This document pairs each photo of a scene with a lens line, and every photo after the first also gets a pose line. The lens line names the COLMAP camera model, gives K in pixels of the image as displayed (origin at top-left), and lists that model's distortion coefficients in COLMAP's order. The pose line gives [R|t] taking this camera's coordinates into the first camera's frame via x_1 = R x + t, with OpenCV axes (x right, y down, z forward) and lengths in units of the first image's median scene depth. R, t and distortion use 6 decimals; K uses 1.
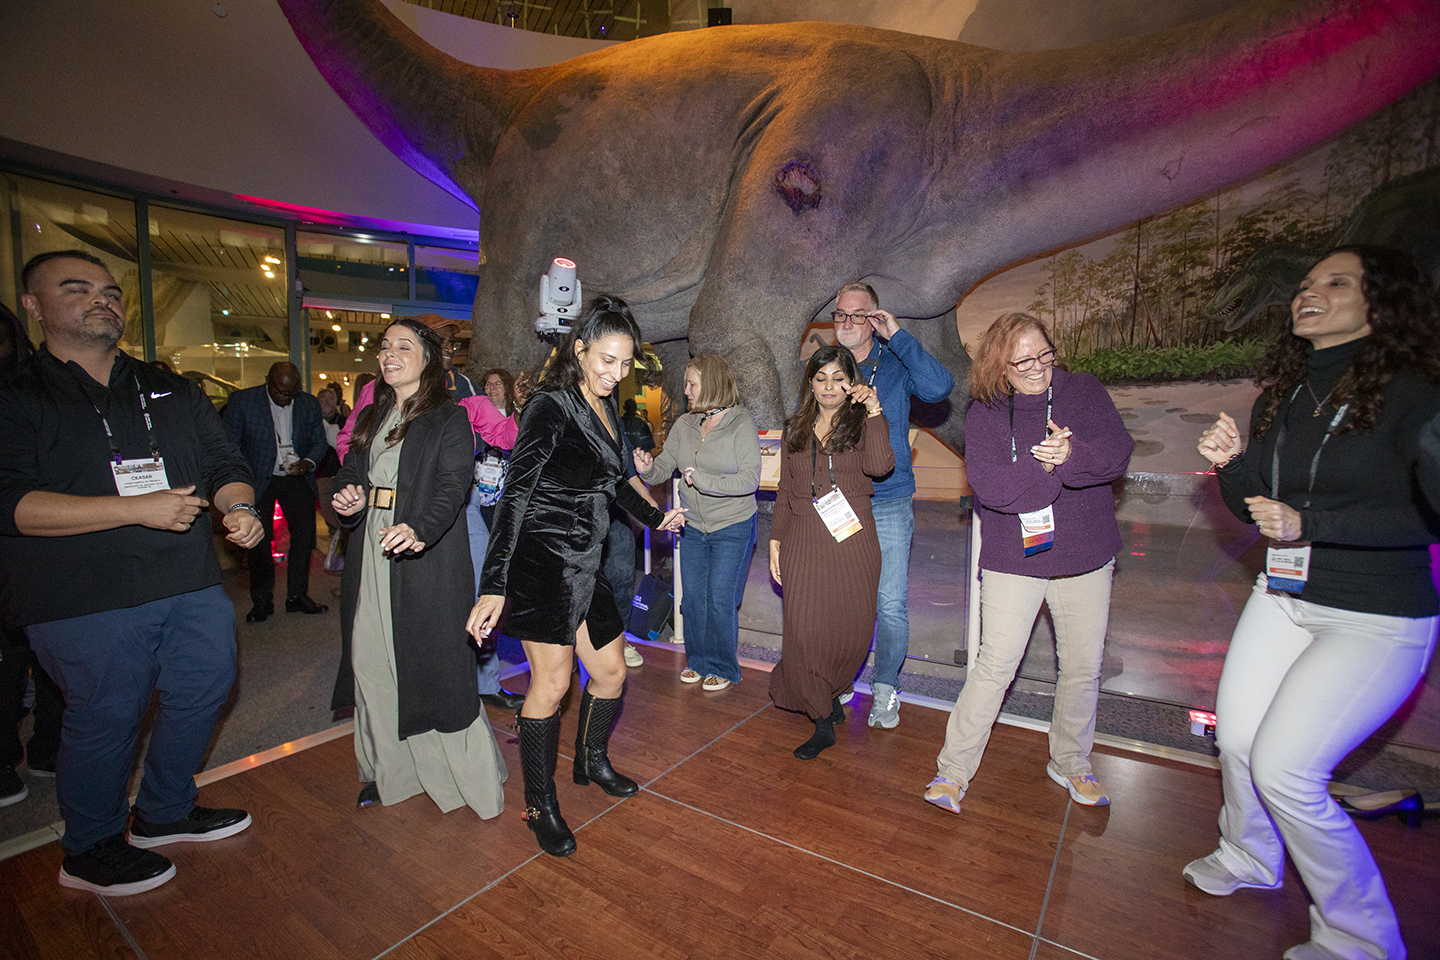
lens RADIAL K [[660.7, 0, 714.8], [0, 660.7, 480.9], [0, 0, 1]] dist [-0.059683, 0.028717]
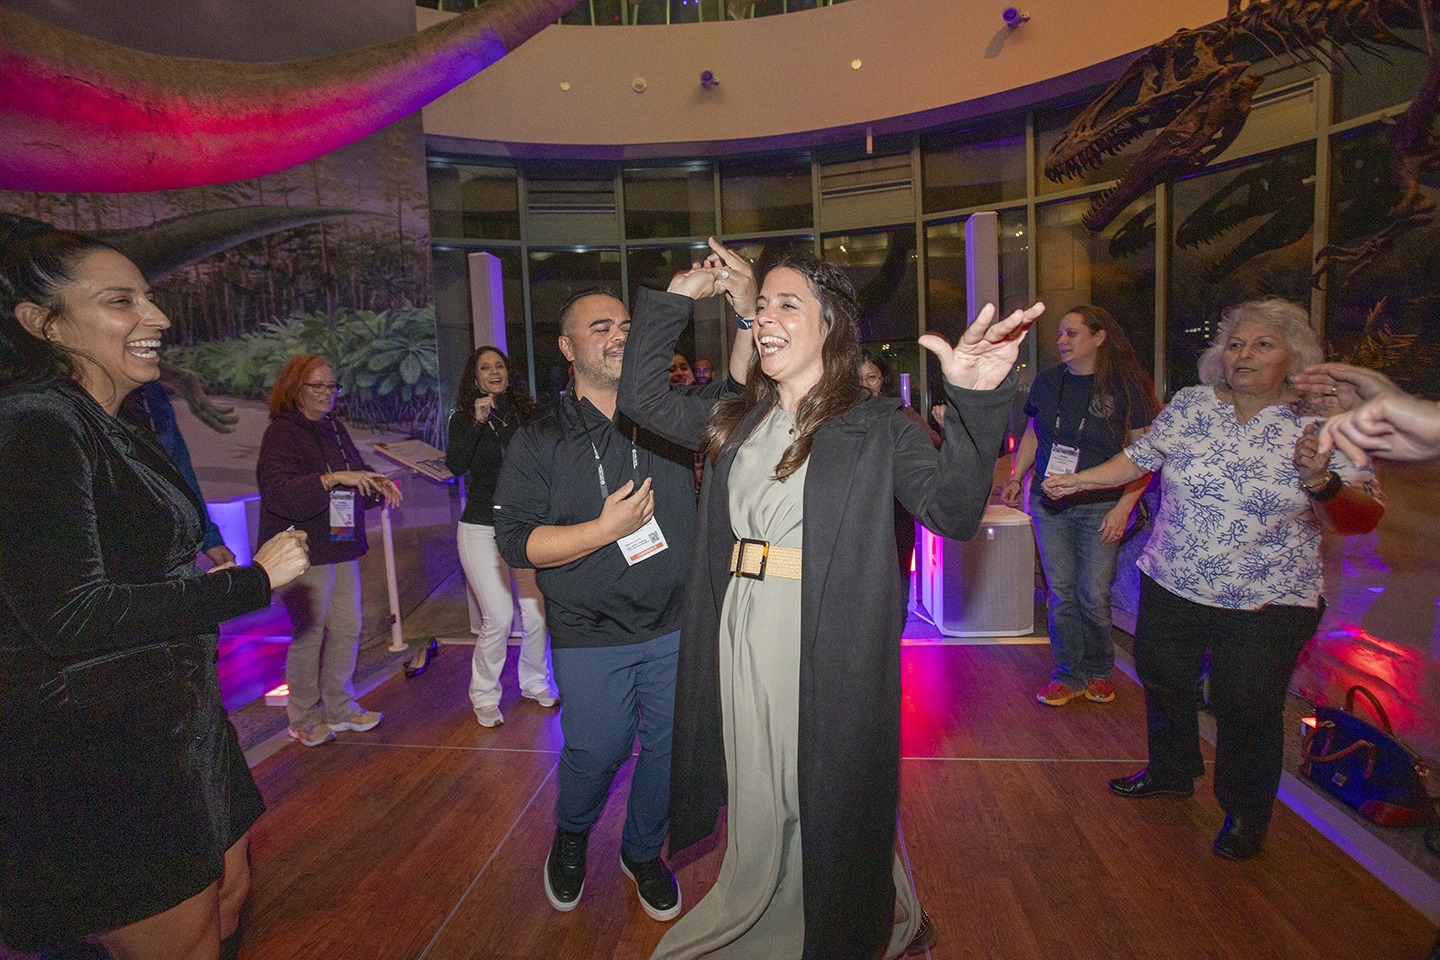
lens RADIAL K [[659.9, 0, 717.6], [0, 659.9, 481.6], [0, 0, 1]] dist [-0.058811, 0.020846]
pose [[-0.446166, -0.065901, 0.892521, -0.369864], [0.101626, 0.987104, 0.123686, -0.046745], [-0.889161, 0.145888, -0.433715, 0.415541]]
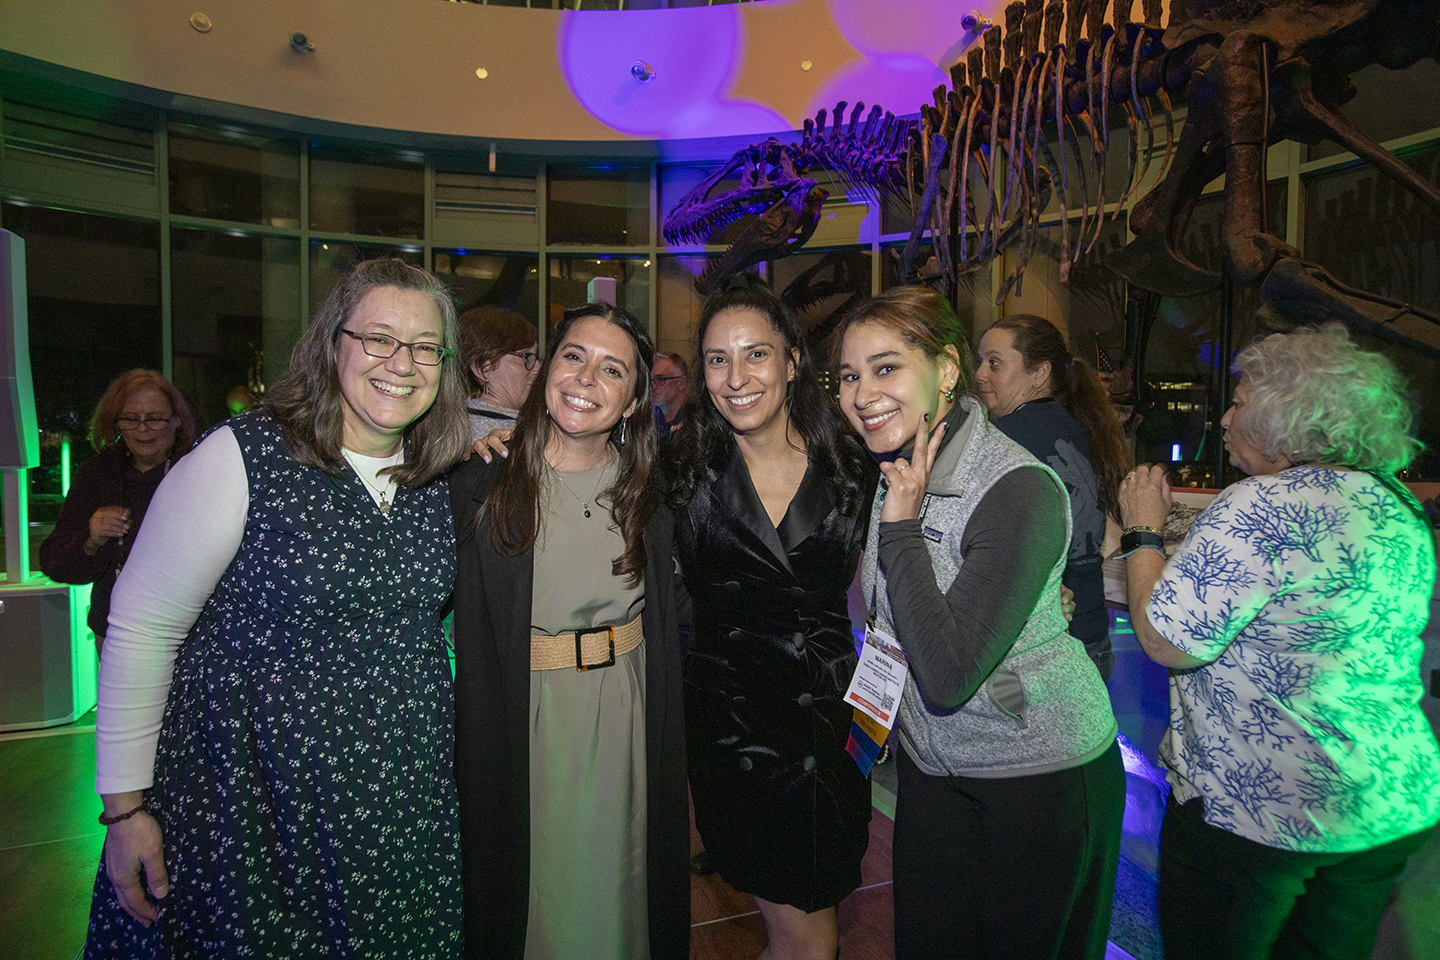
lens RADIAL K [[820.3, 0, 720.0], [0, 820.3, 480.0], [0, 0, 1]] dist [-0.072800, 0.050865]
pose [[-0.831981, -0.025500, 0.554217, -0.506949], [0.029750, 0.995455, 0.090462, -0.066155], [-0.554005, 0.091751, -0.827442, 0.554765]]
